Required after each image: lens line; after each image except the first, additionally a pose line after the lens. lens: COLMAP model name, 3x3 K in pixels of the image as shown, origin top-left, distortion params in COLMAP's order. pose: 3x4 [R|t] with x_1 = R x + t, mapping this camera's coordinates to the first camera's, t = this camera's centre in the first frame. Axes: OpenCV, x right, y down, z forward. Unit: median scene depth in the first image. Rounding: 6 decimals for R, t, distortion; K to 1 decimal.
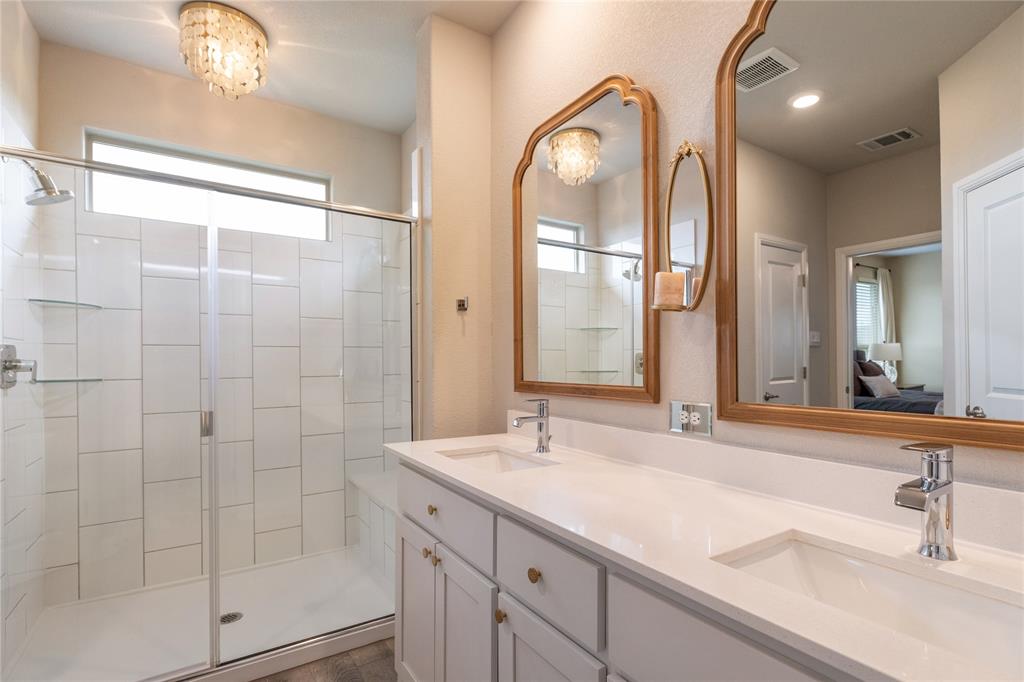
lens RADIAL K [[470.7, 0, 506.1], [0, 470.7, 364.3], [0, 0, 1]] dist [-0.001570, -0.000216]
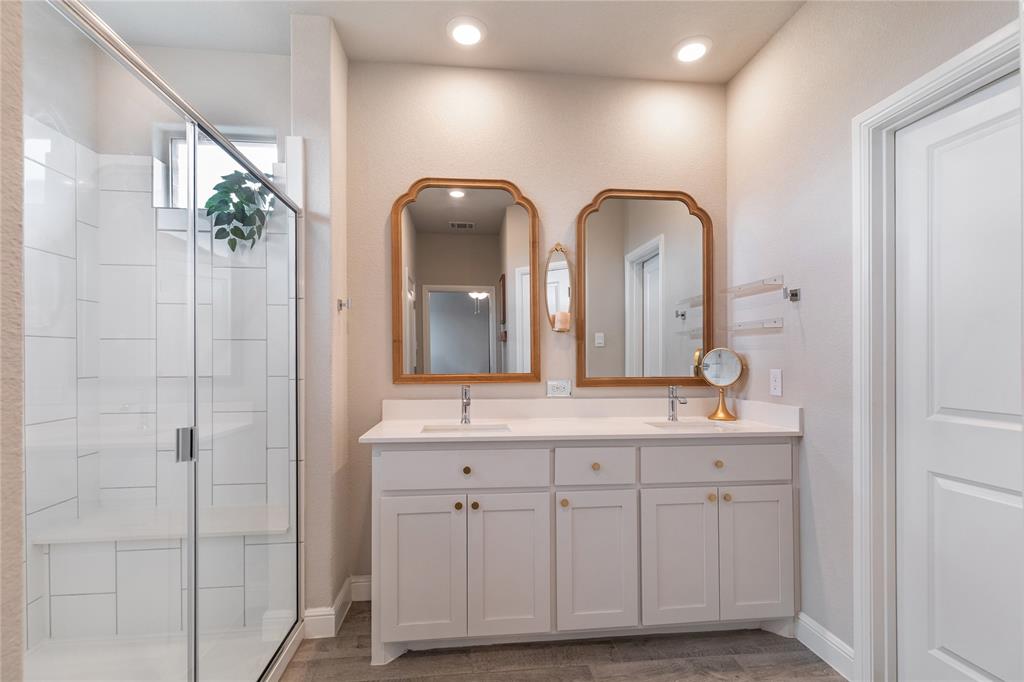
lens RADIAL K [[470.7, 0, 506.1], [0, 470.7, 364.3], [0, 0, 1]] dist [-0.001570, -0.000216]
pose [[0.449182, -0.000319, 0.893440, -1.321234], [0.007462, 0.999966, -0.003395, 0.020106], [-0.893409, 0.008192, 0.449170, 0.313110]]
